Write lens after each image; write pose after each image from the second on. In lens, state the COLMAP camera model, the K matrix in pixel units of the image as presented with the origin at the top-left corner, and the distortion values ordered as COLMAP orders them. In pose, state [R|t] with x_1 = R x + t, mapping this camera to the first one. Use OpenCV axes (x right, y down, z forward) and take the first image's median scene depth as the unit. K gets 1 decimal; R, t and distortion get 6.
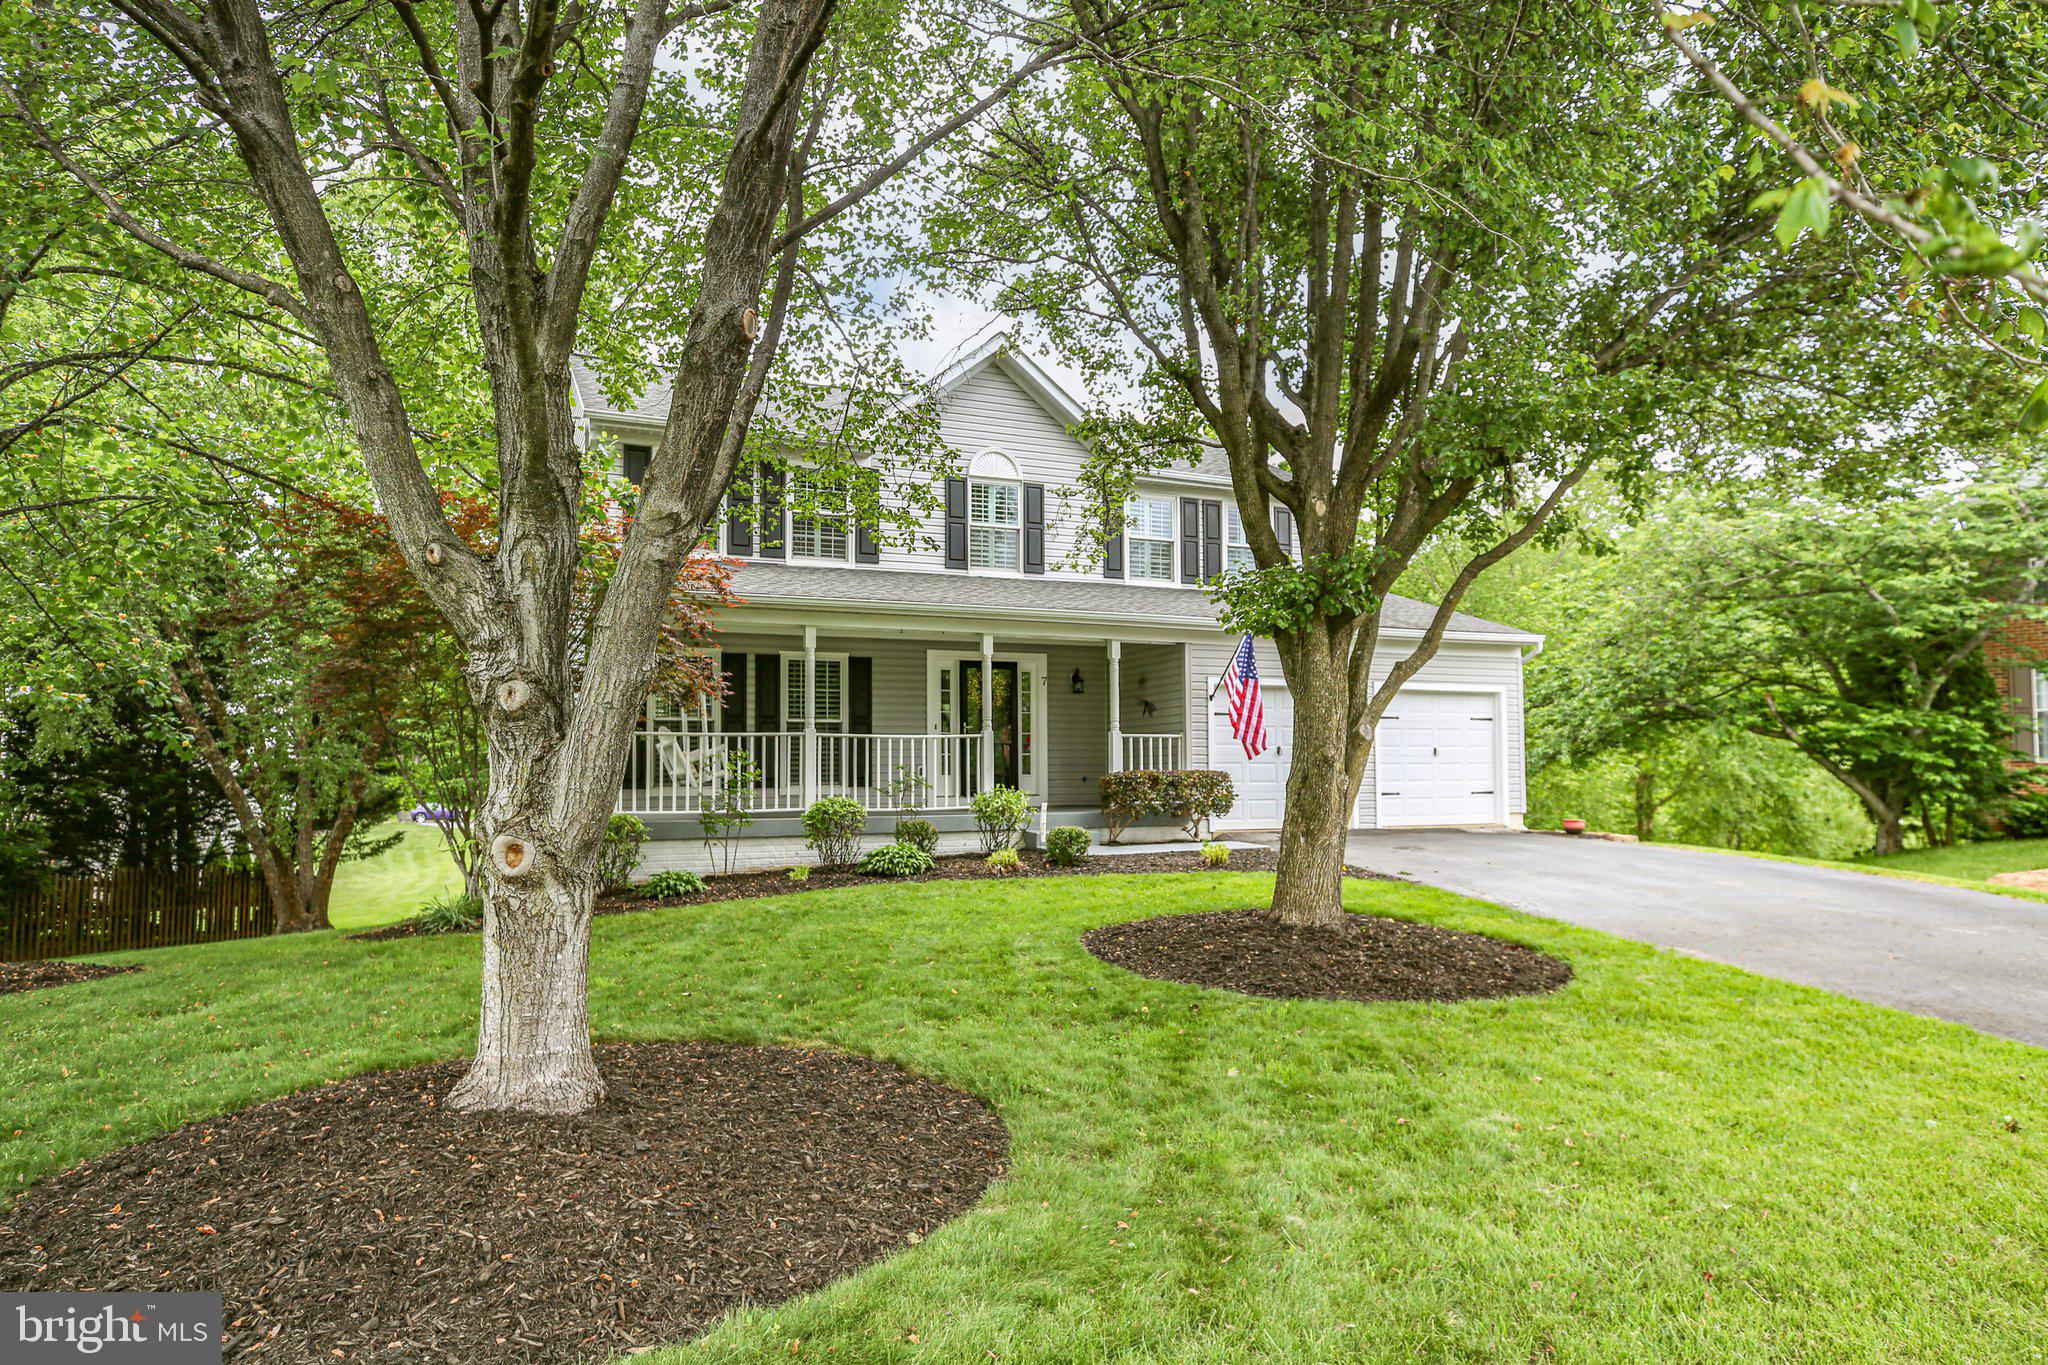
lens RADIAL K [[1227.4, 0, 1028.2], [0, 1227.4, 678.8], [0, 0, 1]] dist [0.000176, 0.001241]
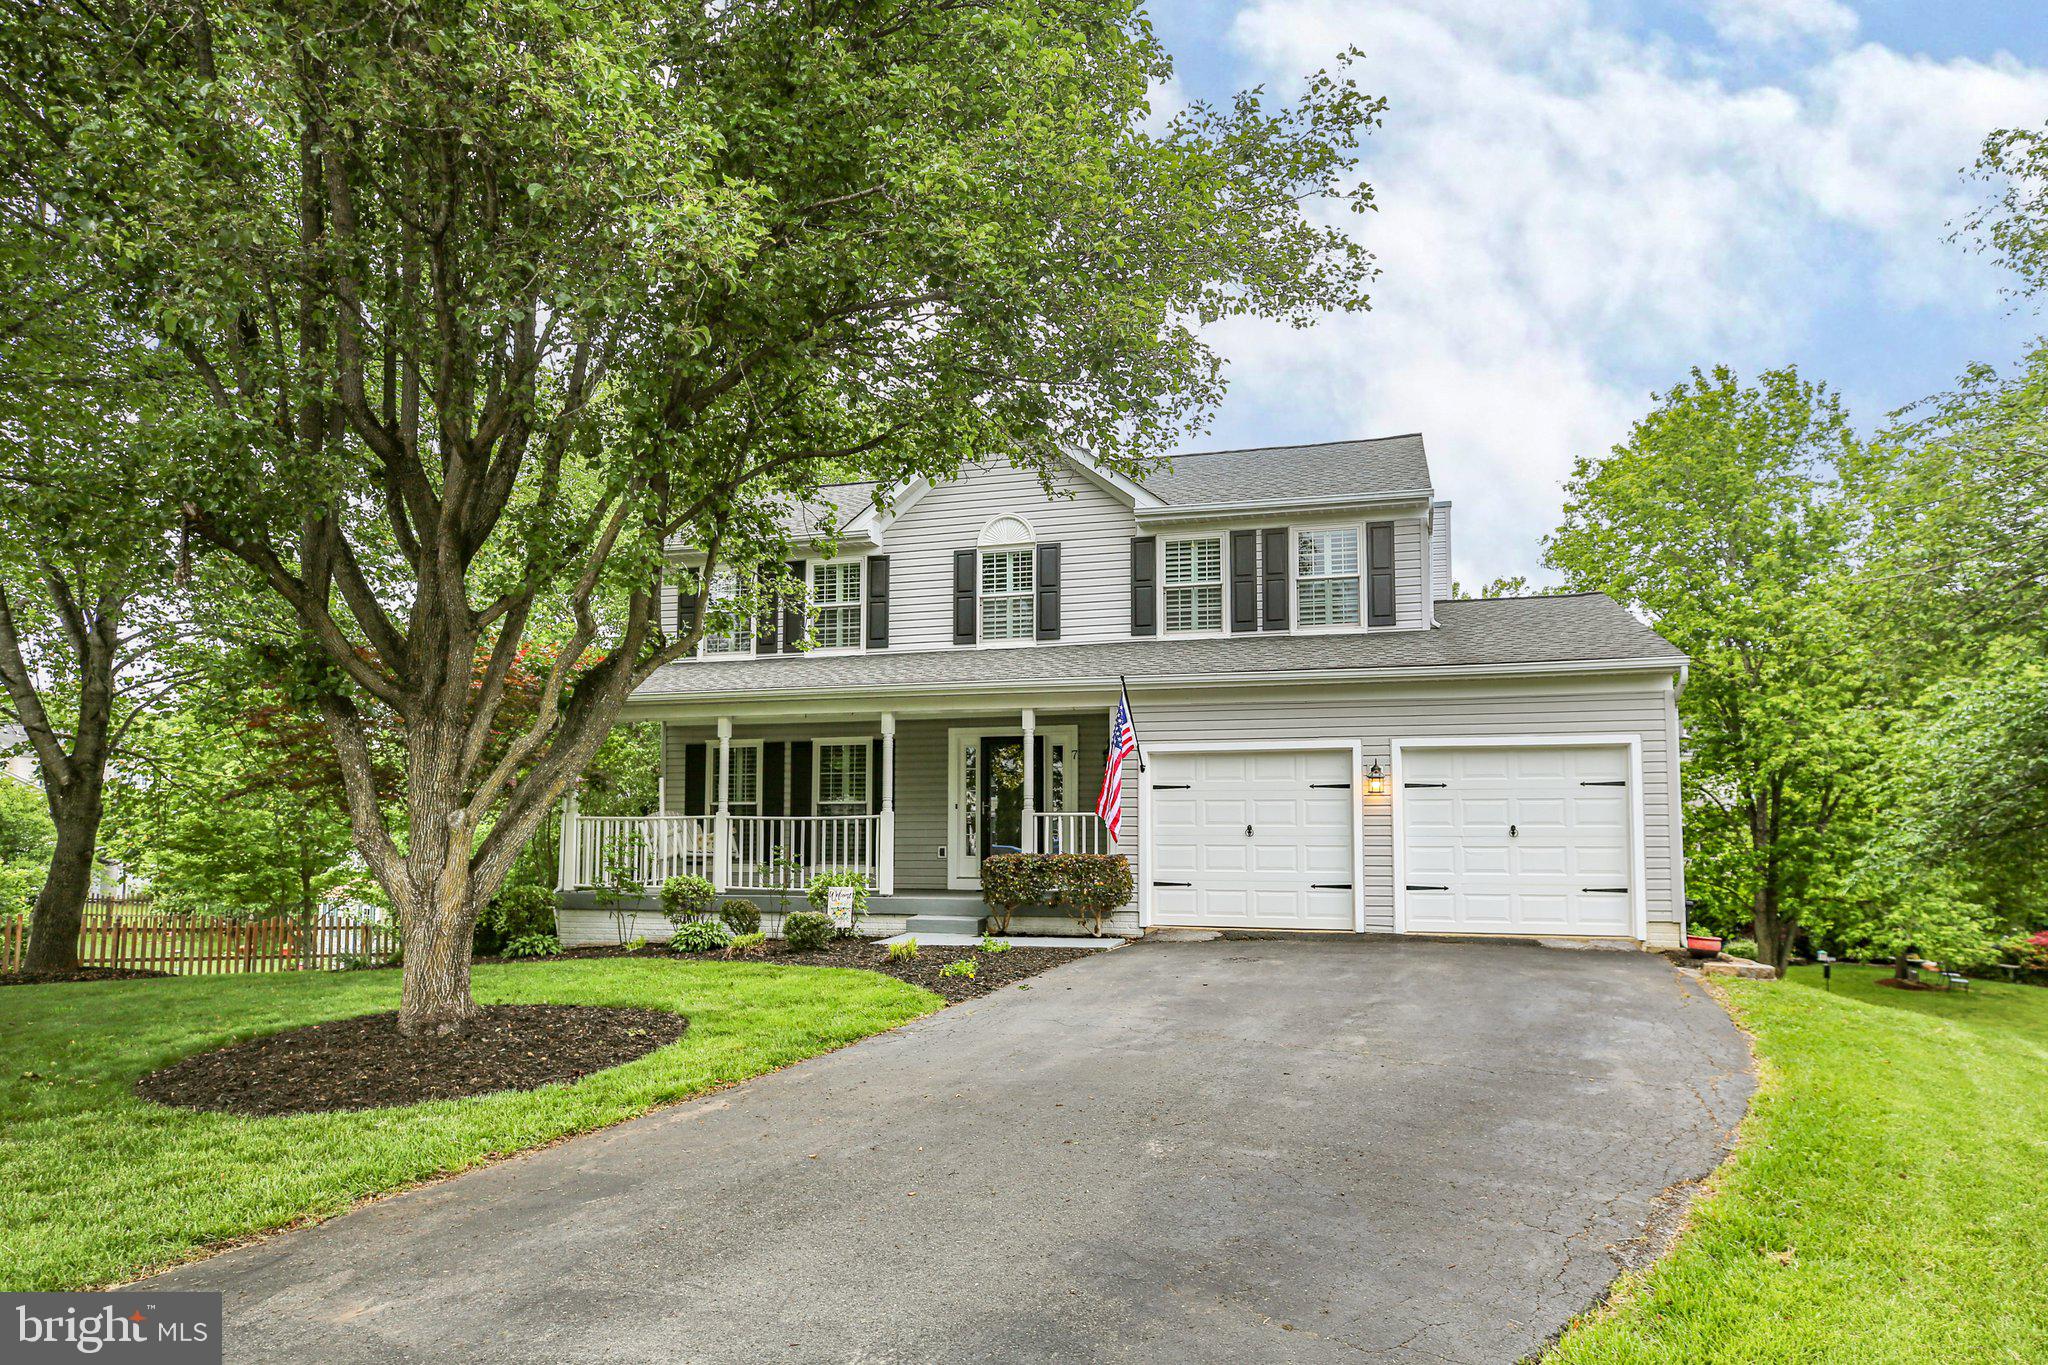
lens RADIAL K [[1227.4, 0, 1028.2], [0, 1227.4, 678.8], [0, 0, 1]] dist [0.000176, 0.001241]
pose [[0.773415, -0.079517, -0.628893, 0.606866], [0.040840, 0.996291, -0.075745, 0.014557], [0.632583, 0.032898, 0.773793, 0.284082]]
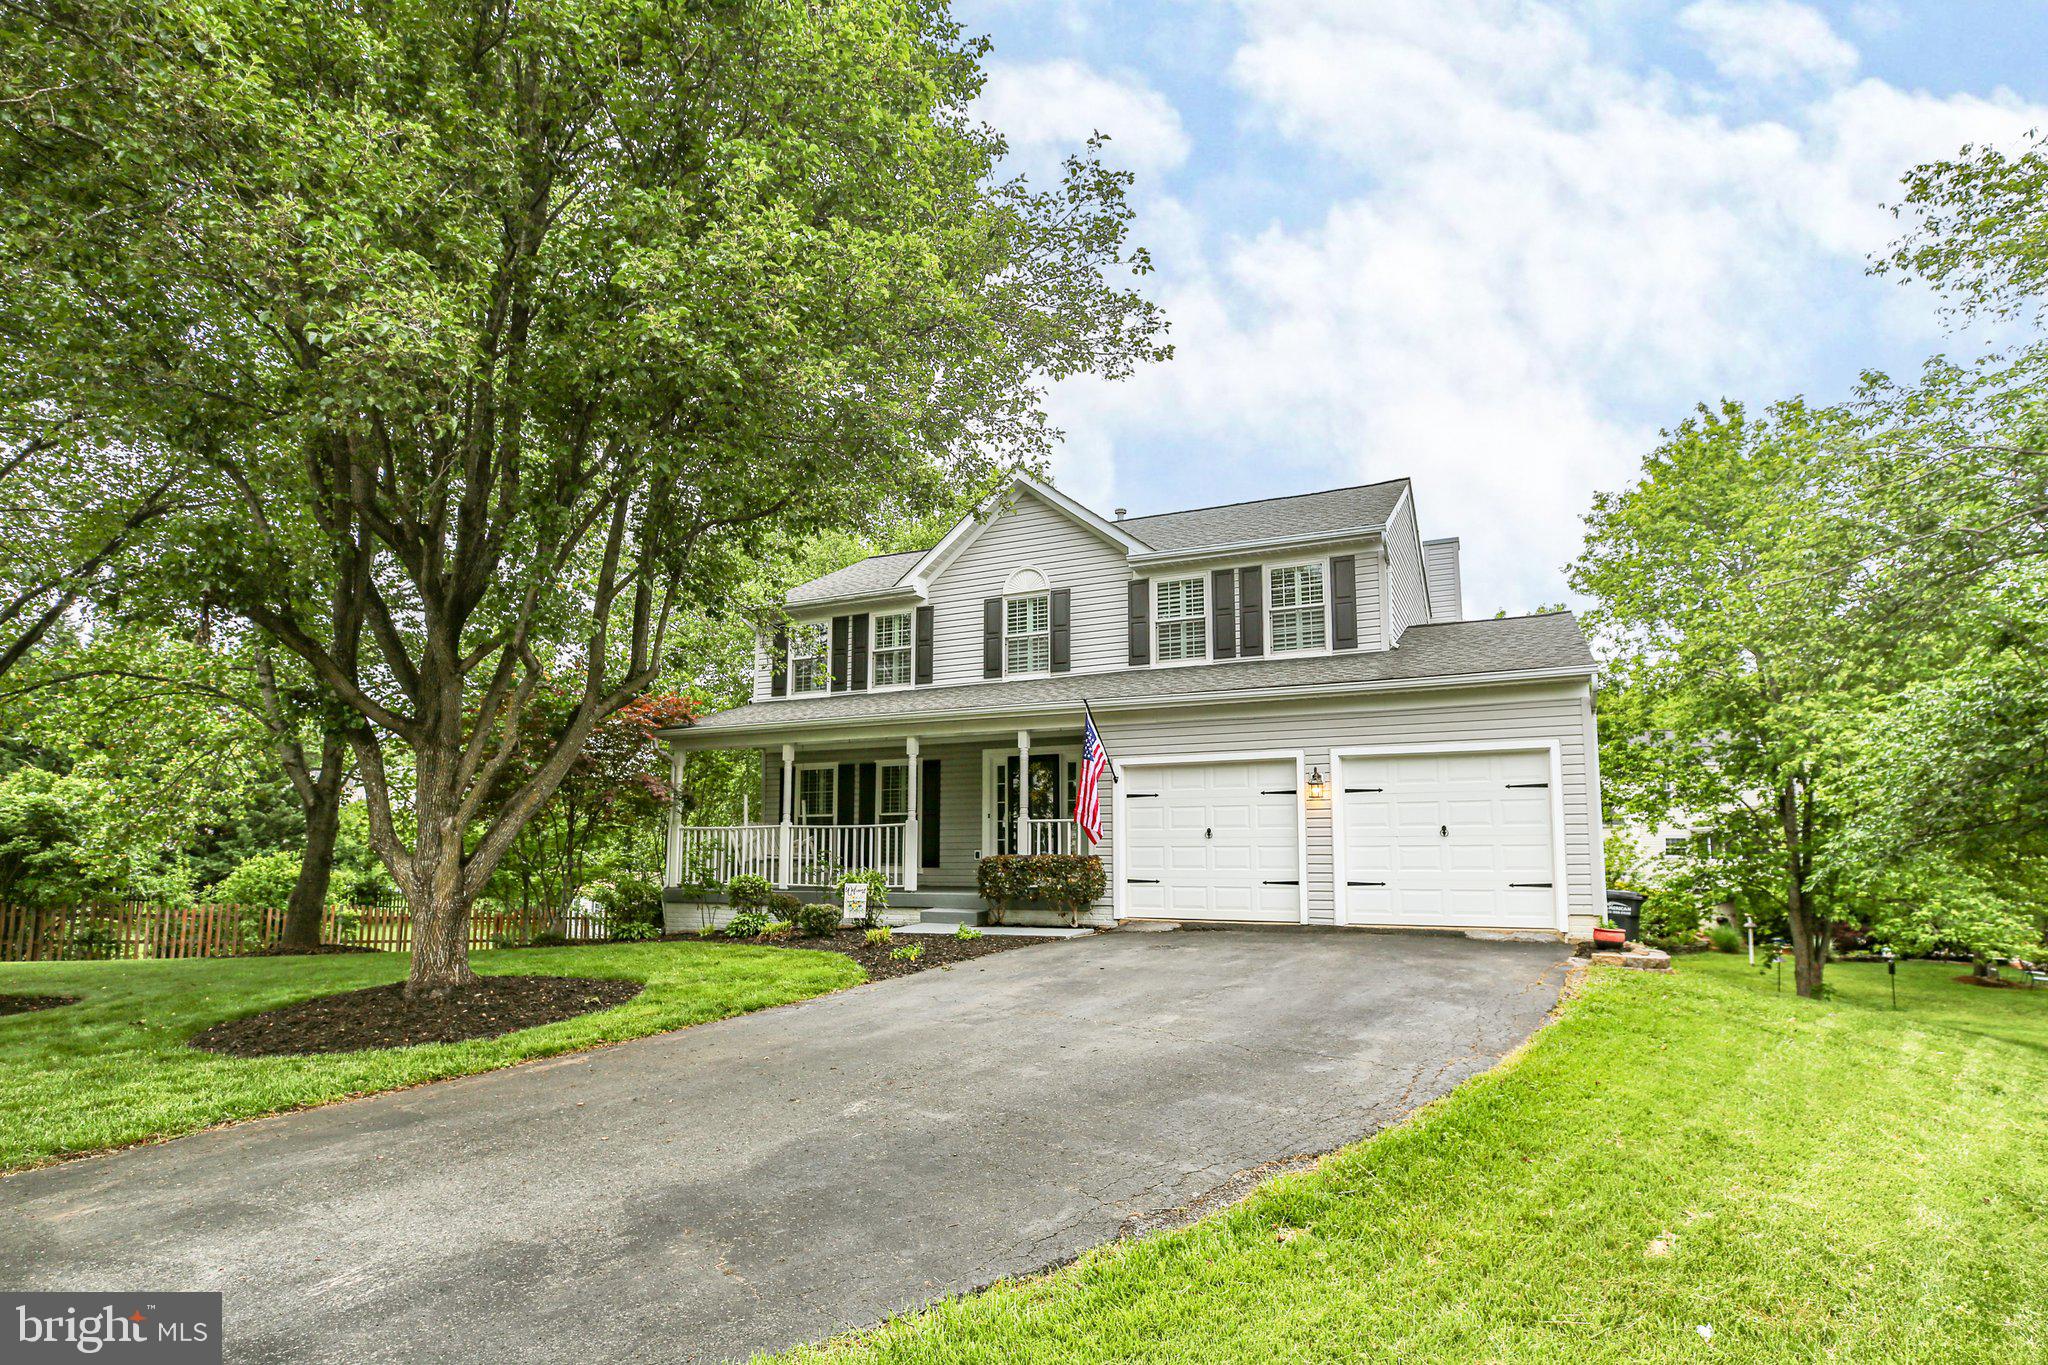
lens RADIAL K [[1031.1, 0, 1024.0], [0, 1031.1, 682.5], [0, 0, 1]] dist [-0.017442, 0.009358]
pose [[0.659114, -0.121965, -0.742087, 0.693417], [0.055009, 0.991937, -0.114170, 0.027577], [0.750028, 0.034430, 0.660509, 0.393133]]
